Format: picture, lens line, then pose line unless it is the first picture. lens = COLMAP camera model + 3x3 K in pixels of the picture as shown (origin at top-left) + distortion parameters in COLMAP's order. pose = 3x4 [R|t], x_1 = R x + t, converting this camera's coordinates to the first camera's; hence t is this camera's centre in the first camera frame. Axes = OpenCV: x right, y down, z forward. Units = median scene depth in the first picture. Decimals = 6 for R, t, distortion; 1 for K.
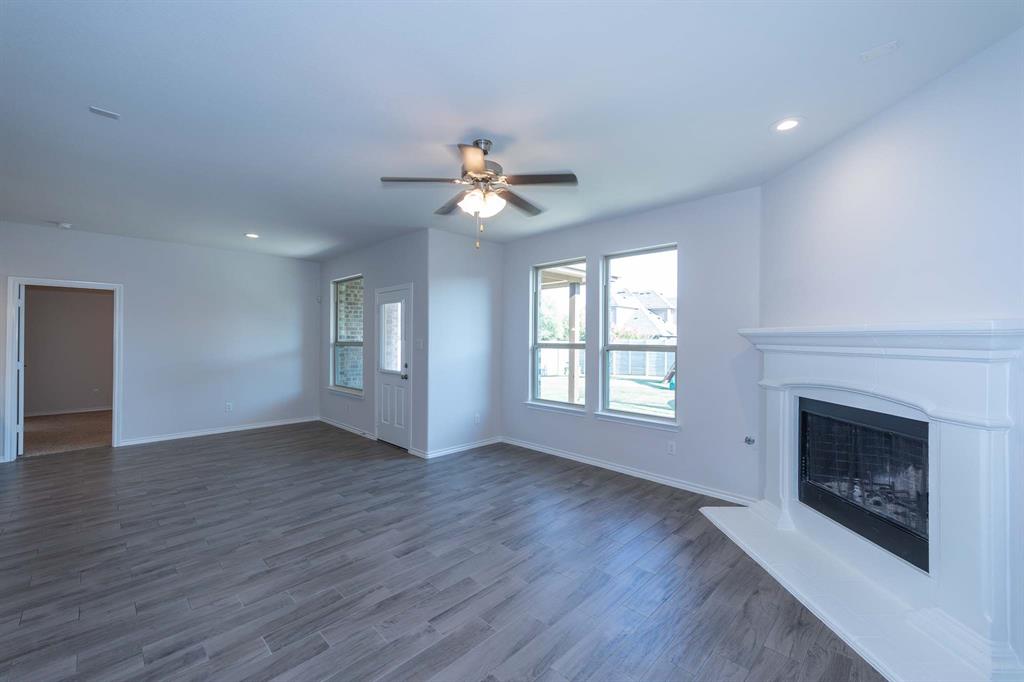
lens RADIAL K [[437.7, 0, 510.2], [0, 437.7, 336.9], [0, 0, 1]] dist [-0.001150, -0.000355]
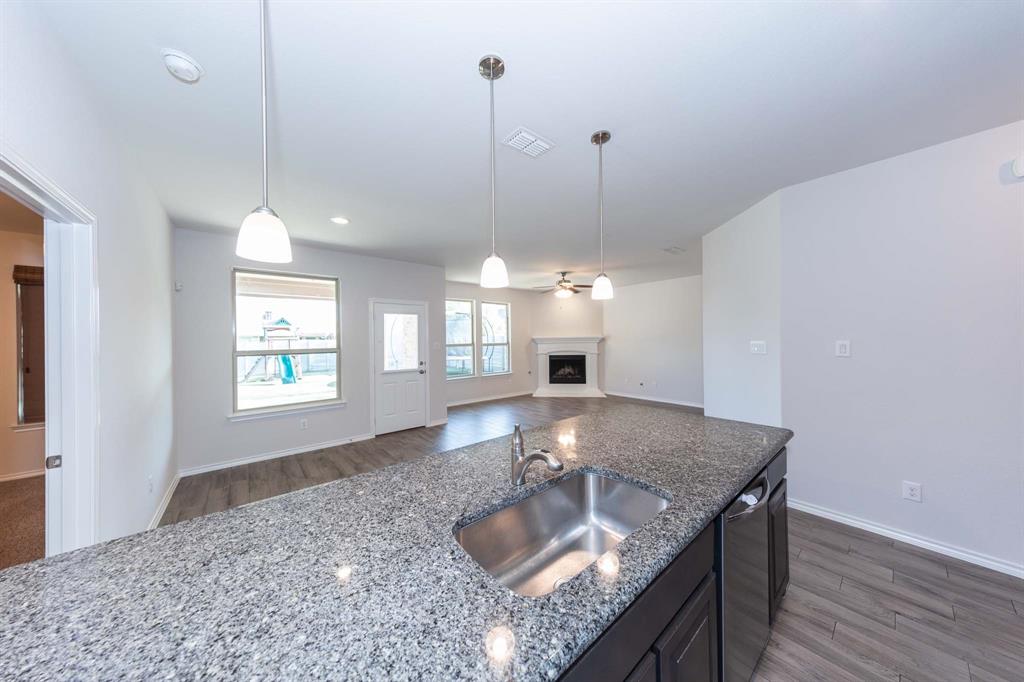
lens RADIAL K [[319.5, 0, 508.1], [0, 319.5, 338.1], [0, 0, 1]] dist [0.002378, -0.000101]
pose [[0.116490, -0.005739, 0.993175, -1.320636], [0.016066, 0.999863, 0.003893, -0.015242], [-0.993062, 0.015503, 0.116567, 0.670247]]
